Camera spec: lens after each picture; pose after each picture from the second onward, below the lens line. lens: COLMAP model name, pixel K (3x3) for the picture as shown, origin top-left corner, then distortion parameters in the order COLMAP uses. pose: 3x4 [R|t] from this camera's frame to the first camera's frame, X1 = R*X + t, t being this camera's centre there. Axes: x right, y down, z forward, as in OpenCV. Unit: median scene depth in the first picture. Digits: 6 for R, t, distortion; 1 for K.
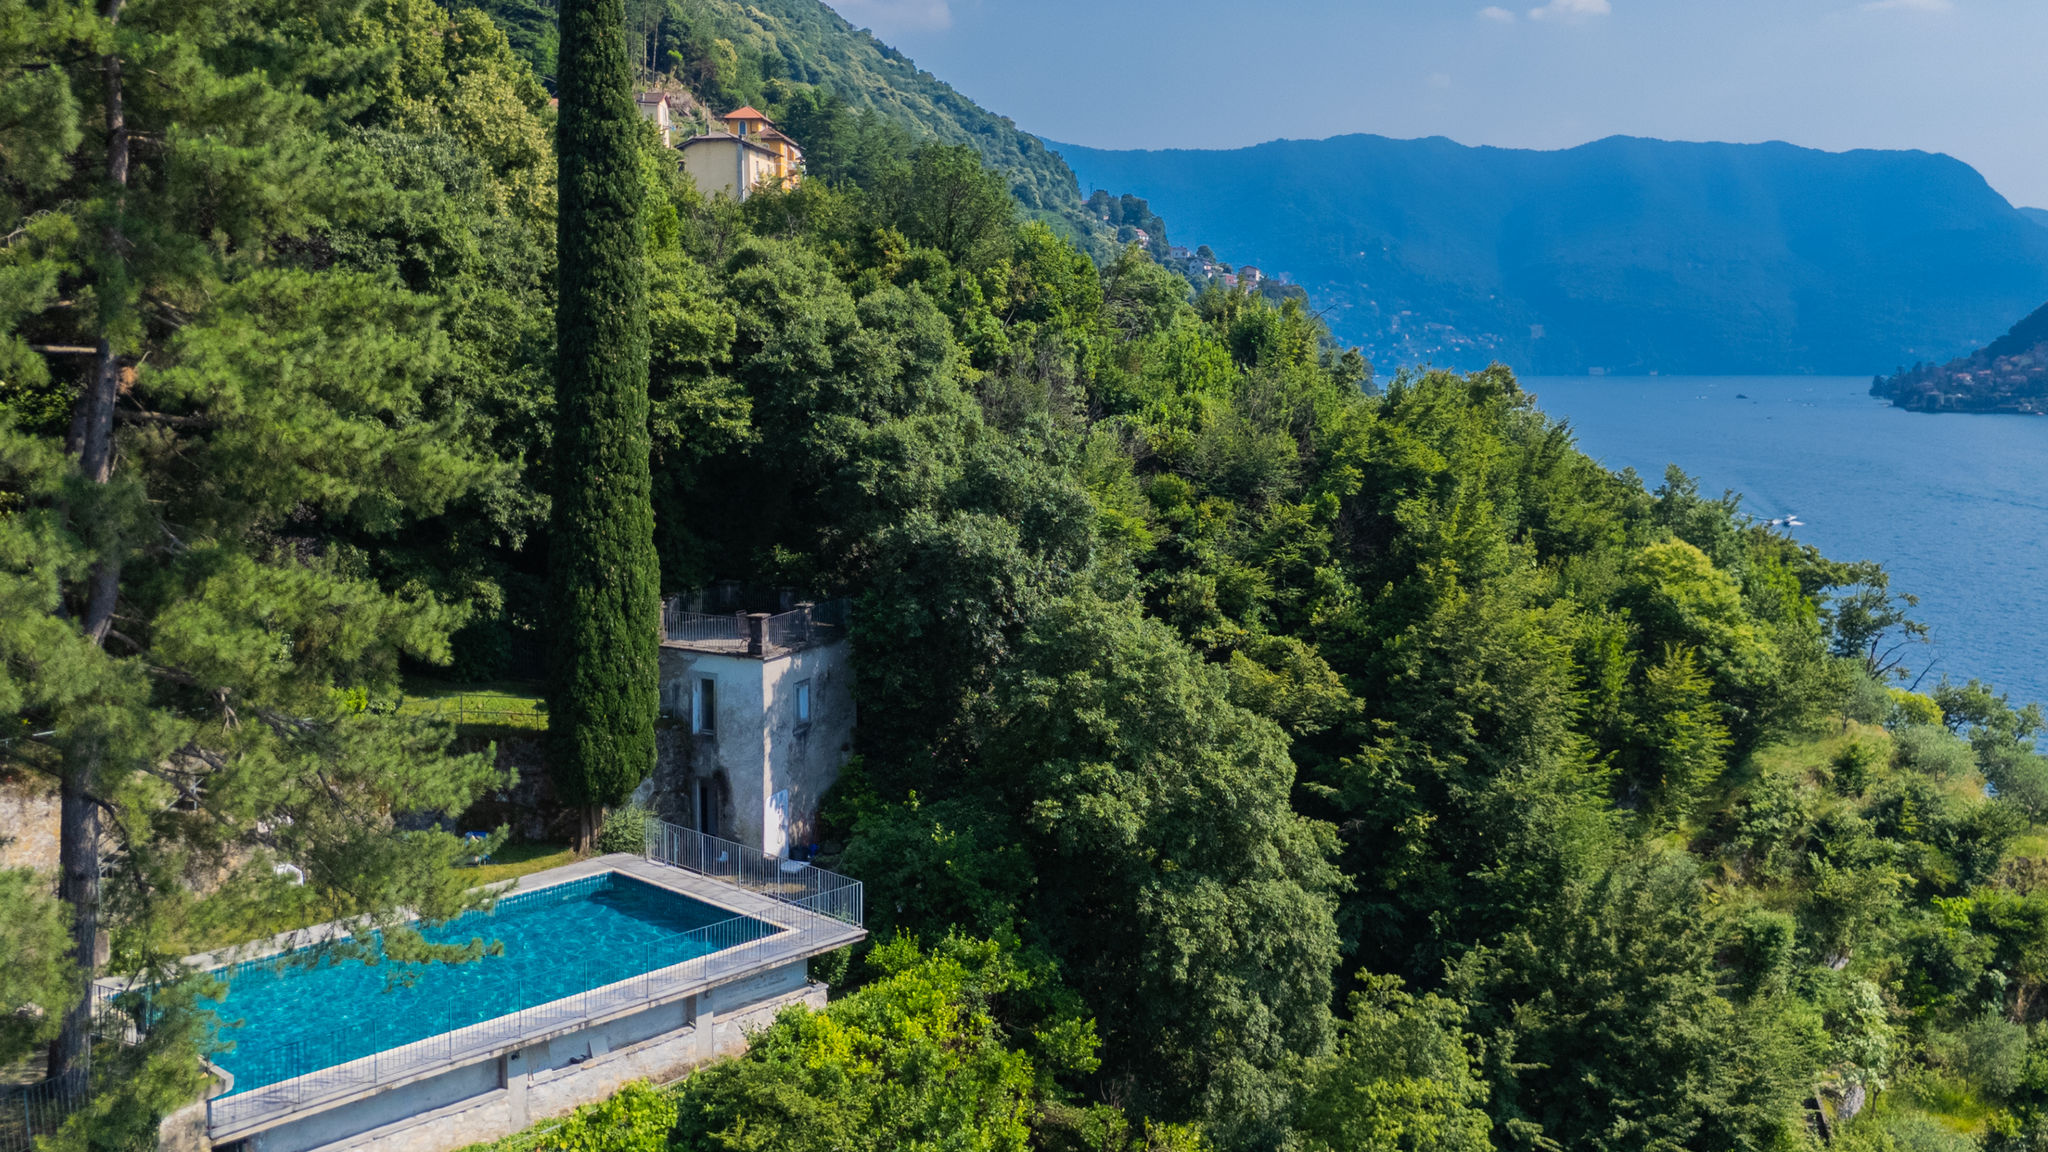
lens RADIAL K [[1642.2, 0, 1071.9], [0, 1642.2, 591.6], [0, 0, 1]] dist [0.060185, -0.008546]
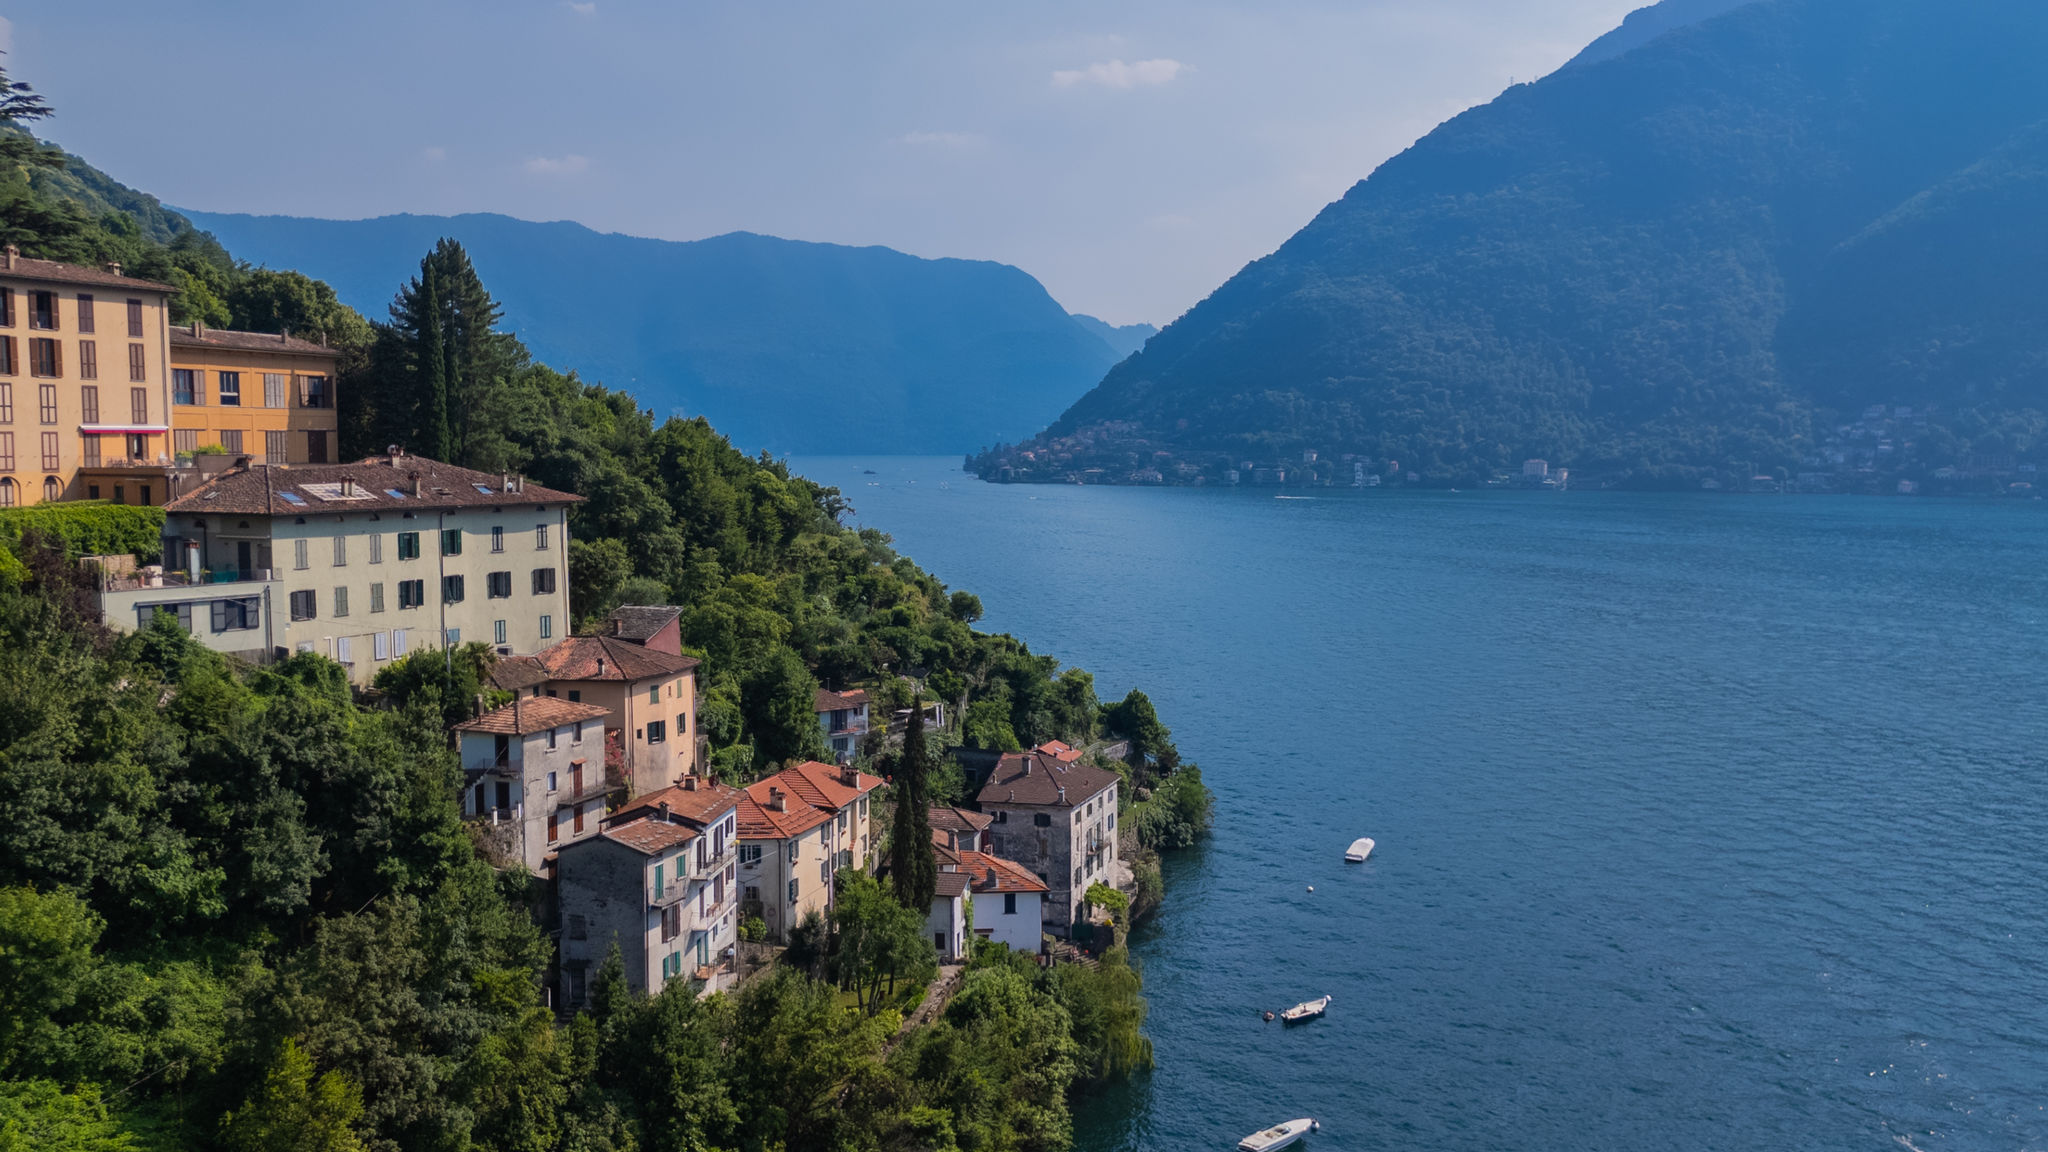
lens RADIAL K [[1642.2, 0, 1071.9], [0, 1642.2, 591.6], [0, 0, 1]] dist [0.060185, -0.008546]
pose [[0.875657, -0.046641, 0.480676, -0.632320], [0.069881, 0.997087, -0.030553, 0.332301], [-0.477851, 0.060344, 0.876366, -1.987009]]
